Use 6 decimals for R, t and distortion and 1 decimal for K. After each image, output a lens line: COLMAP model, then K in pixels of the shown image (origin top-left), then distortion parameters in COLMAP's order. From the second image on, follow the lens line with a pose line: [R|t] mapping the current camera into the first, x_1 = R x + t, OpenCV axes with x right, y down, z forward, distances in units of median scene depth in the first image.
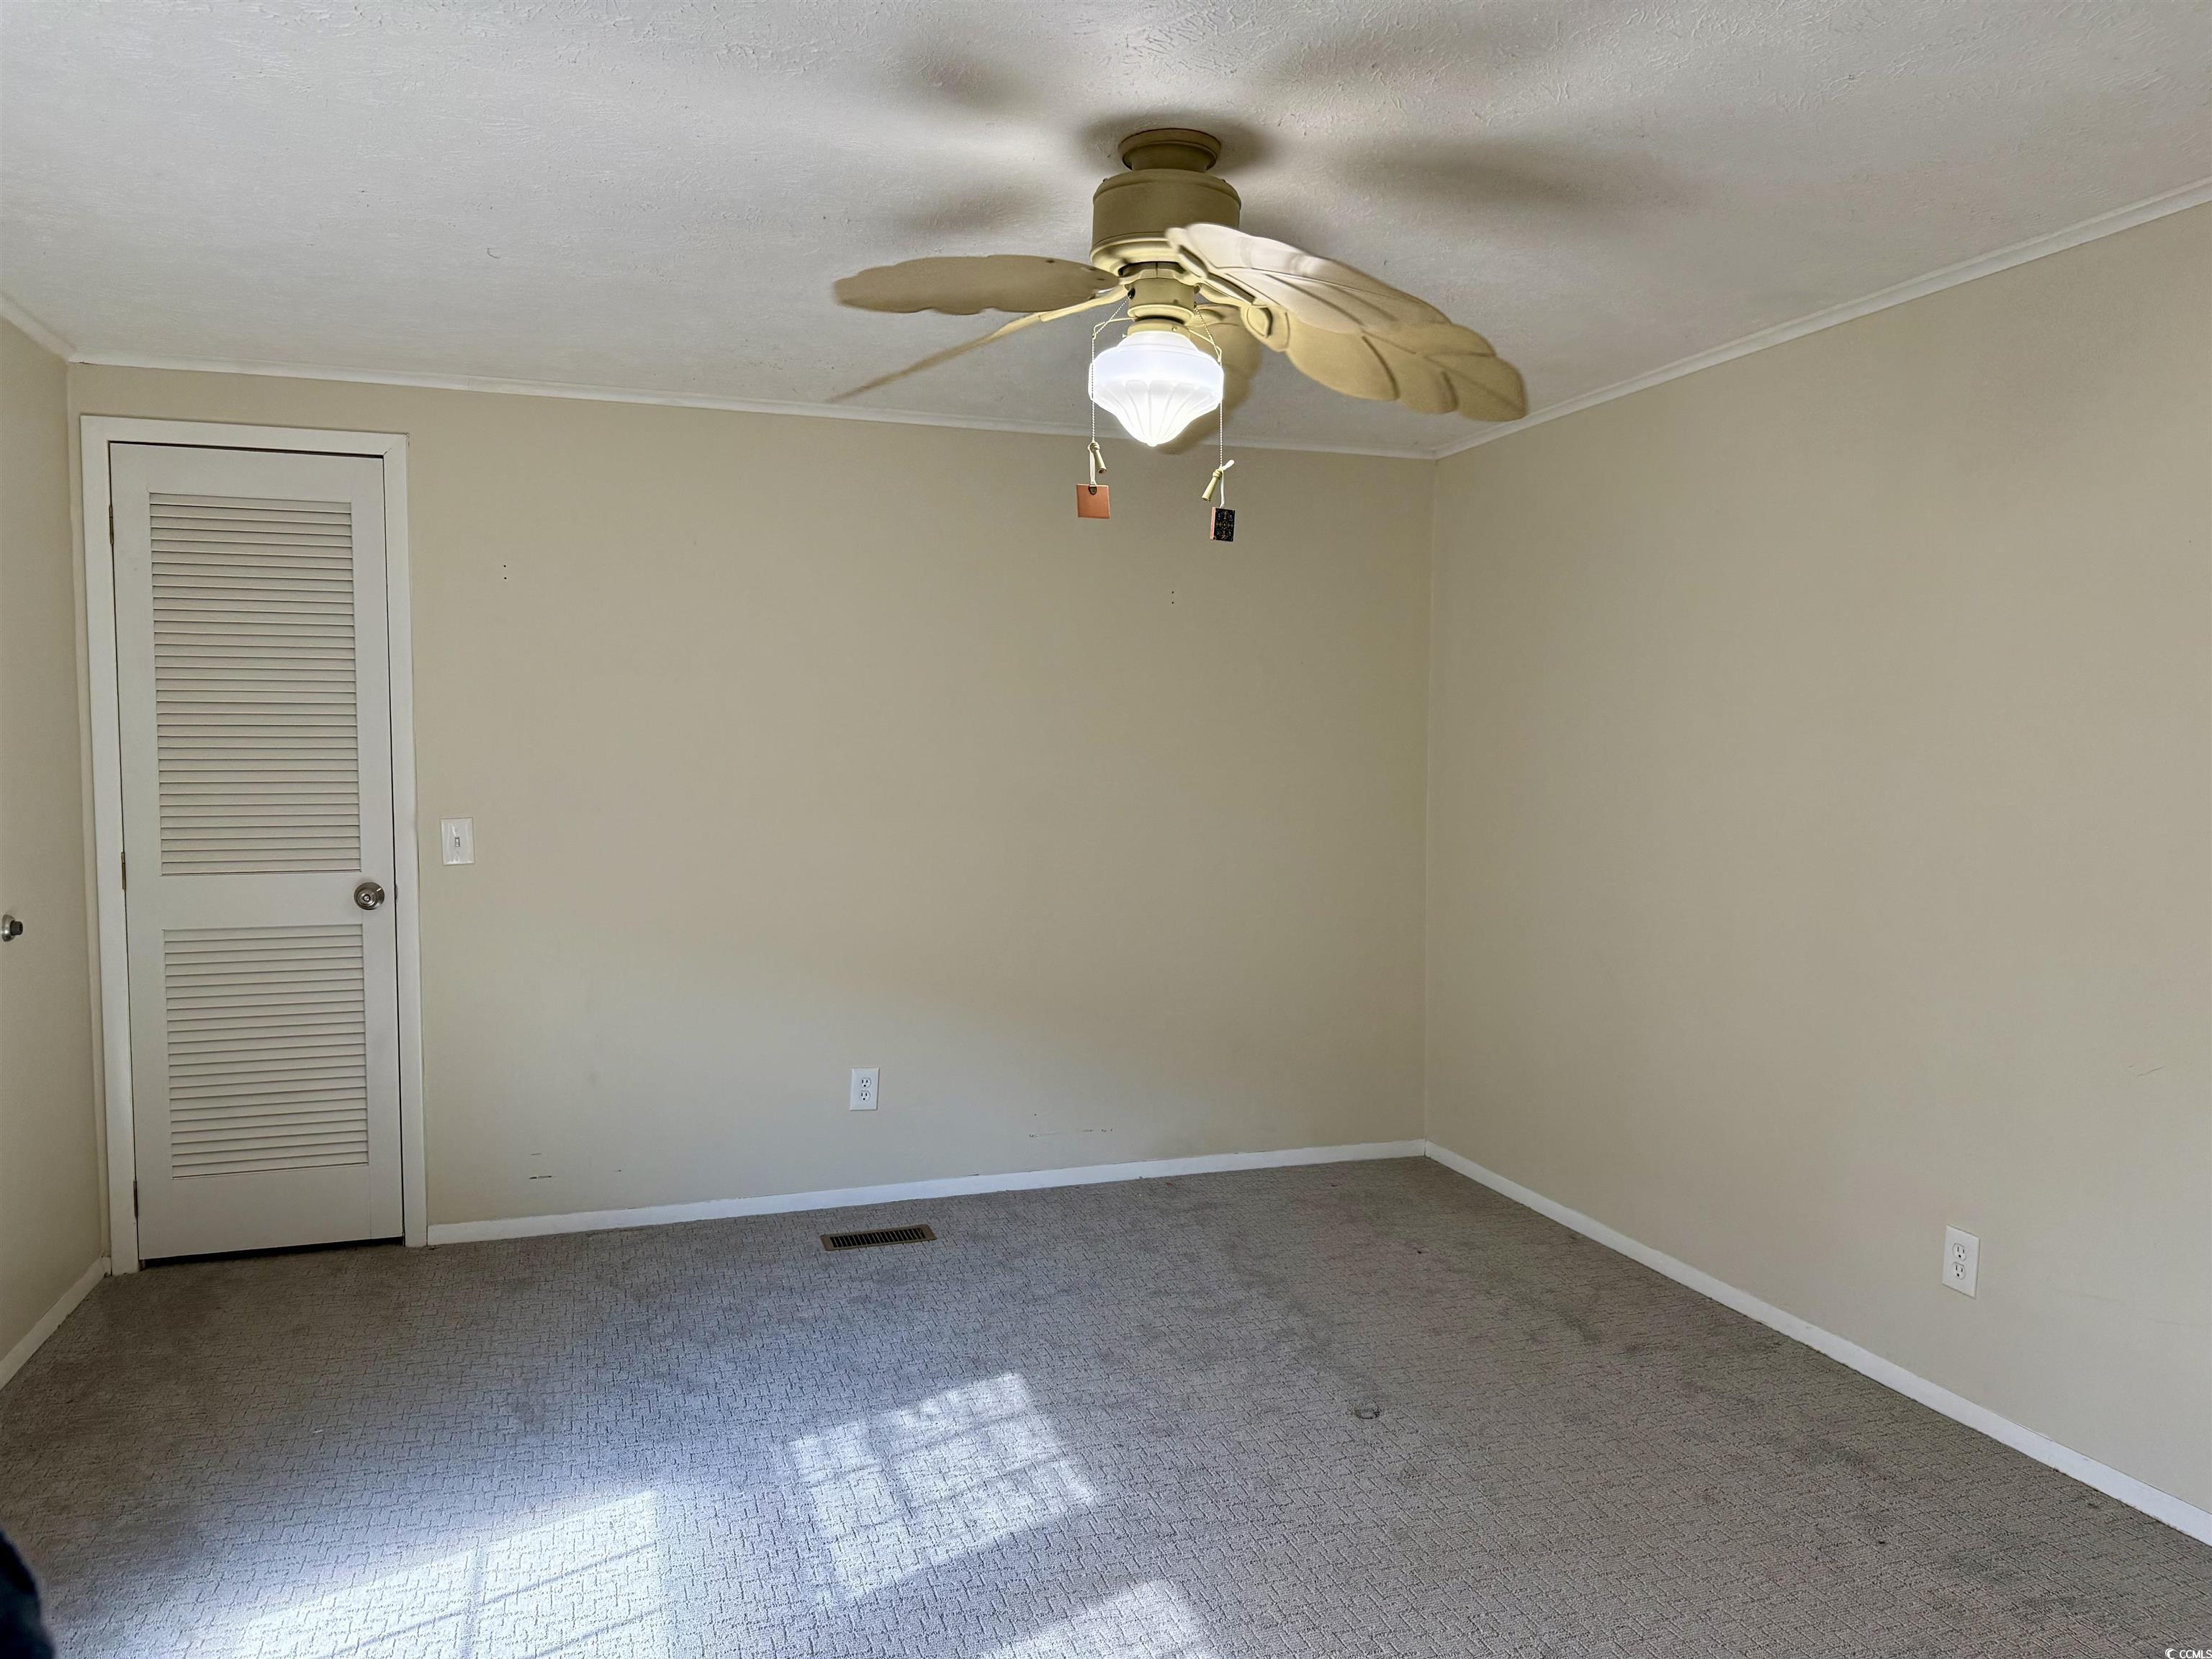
lens RADIAL K [[1548.0, 0, 1100.1], [0, 1548.0, 828.5], [0, 0, 1]] dist [0.051007, -0.067678]
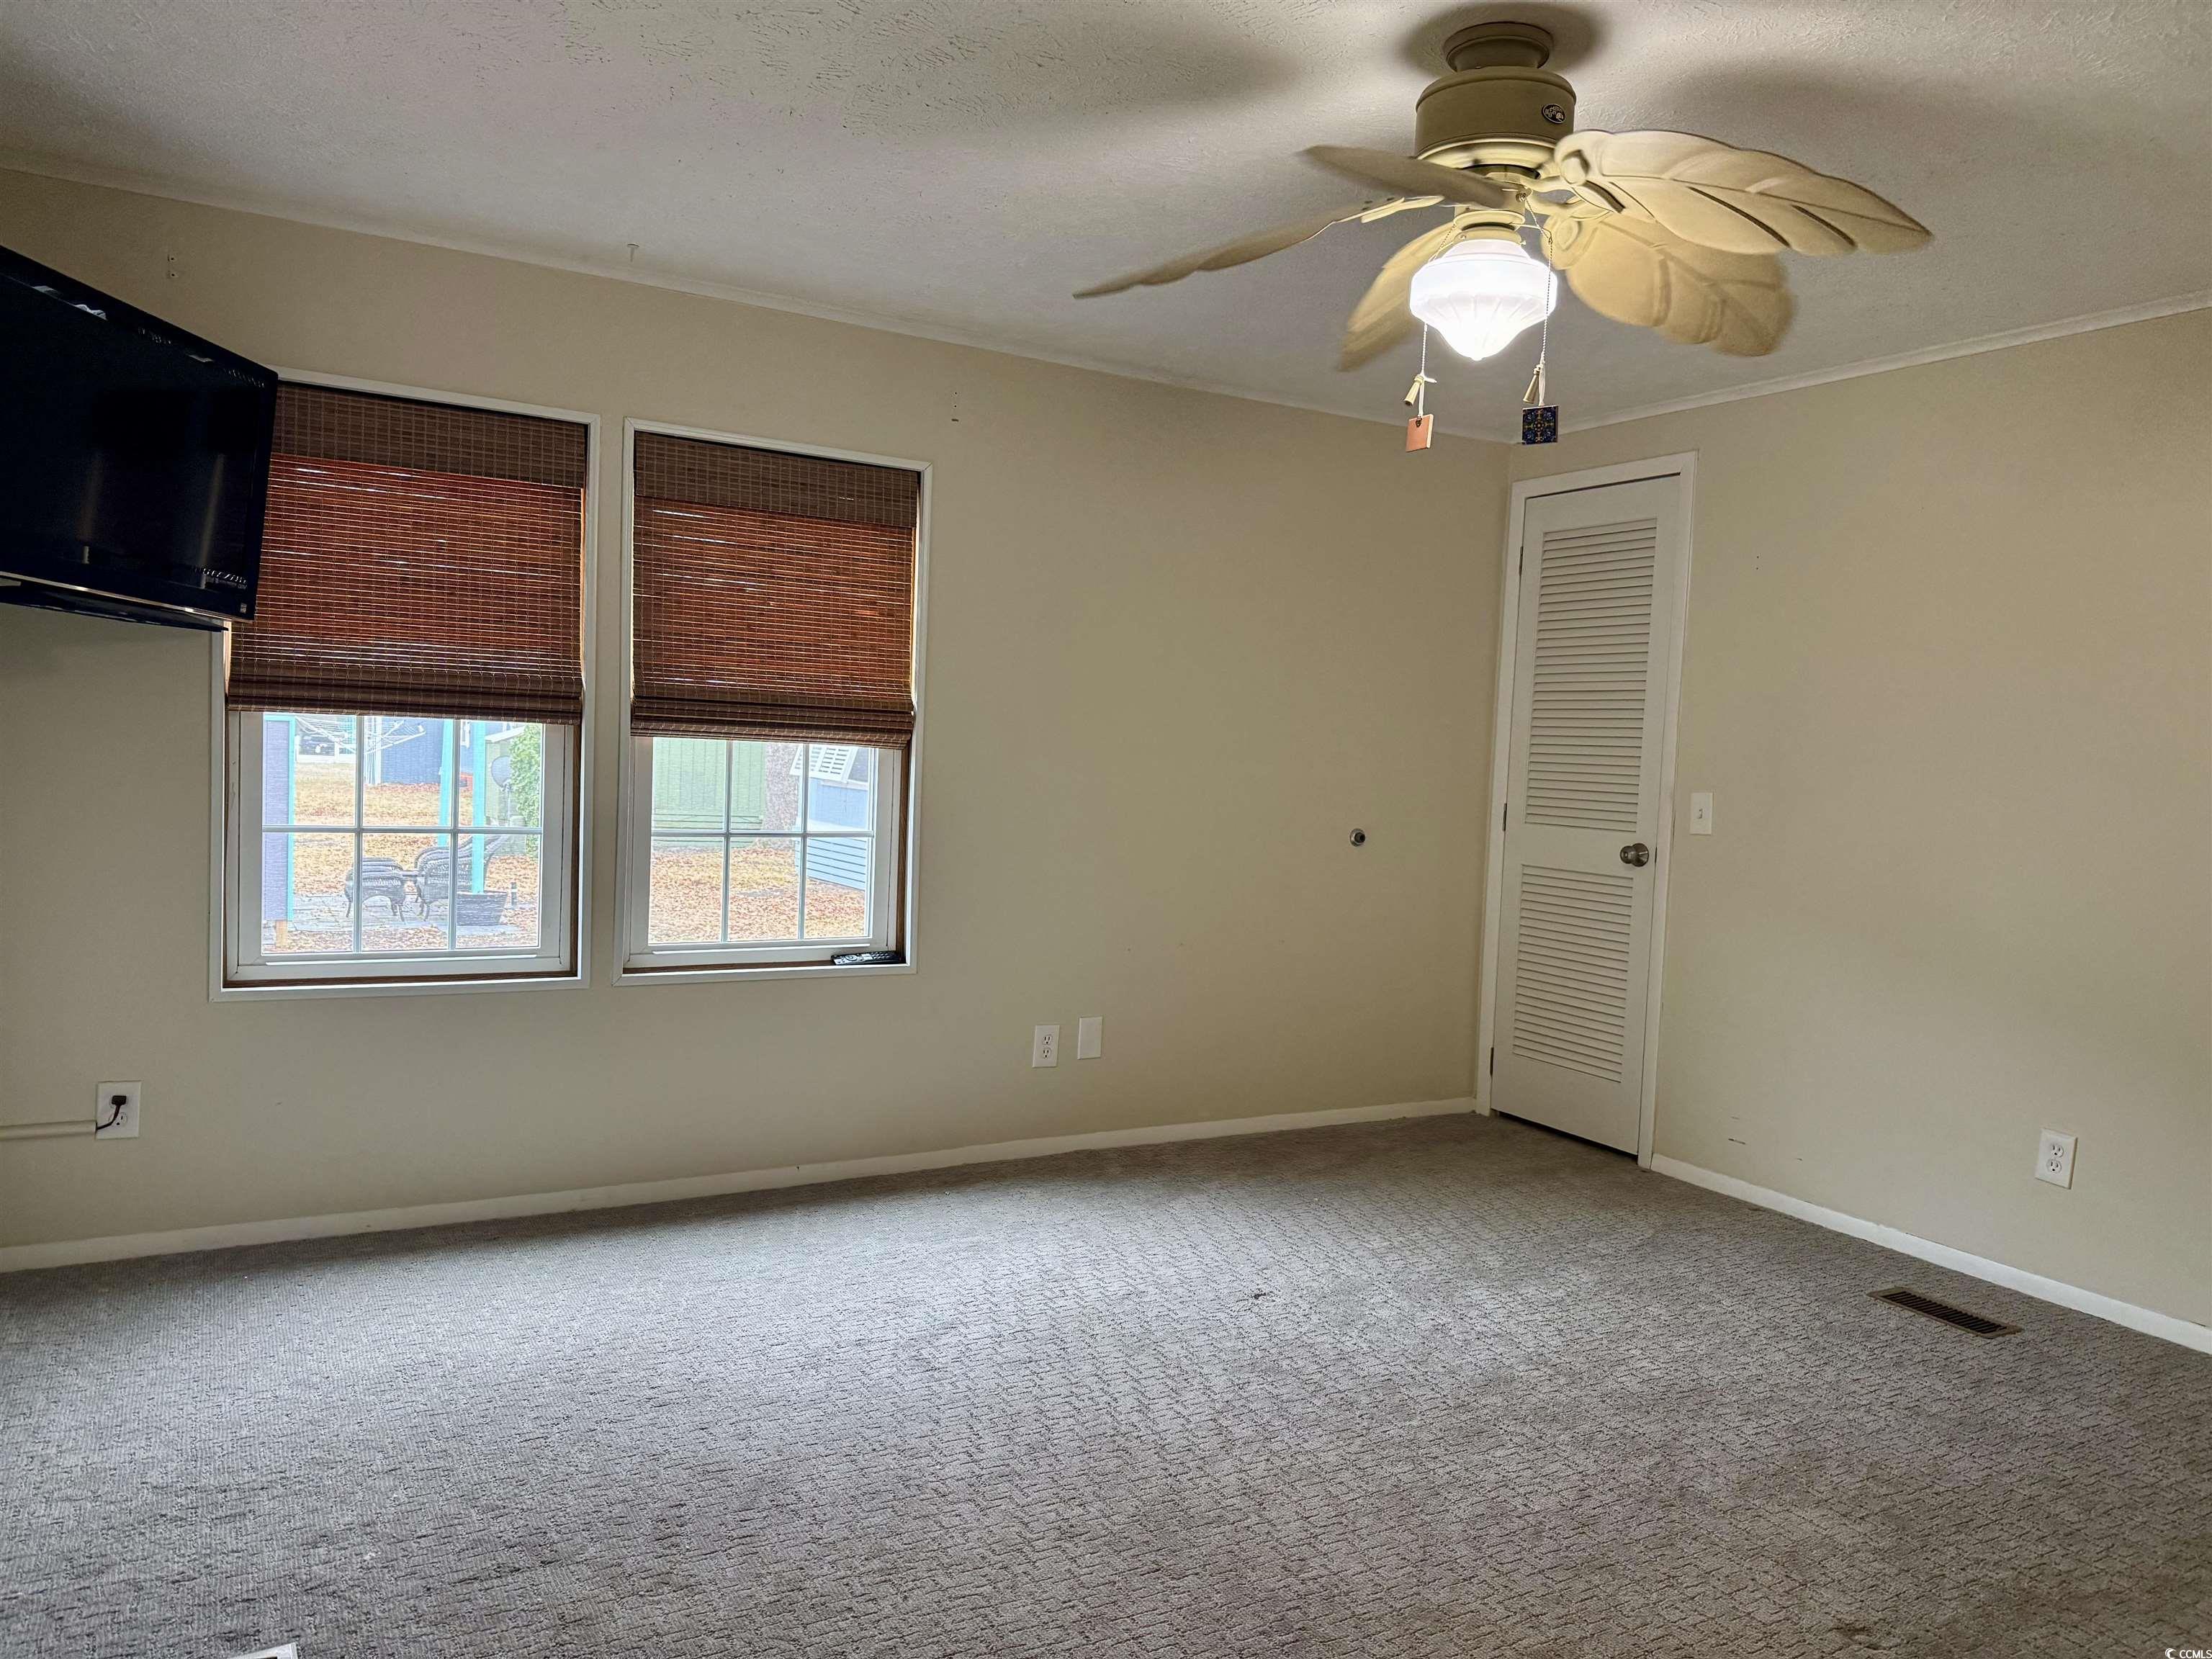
lens RADIAL K [[1548.0, 0, 1093.9], [0, 1548.0, 834.2], [0, 0, 1]] dist [0.051007, -0.067678]
pose [[0.179321, 0.061540, -0.981864, 0.602971], [-0.093497, 0.994590, 0.045262, 0.013741], [0.979338, 0.083685, 0.184104, 0.392389]]
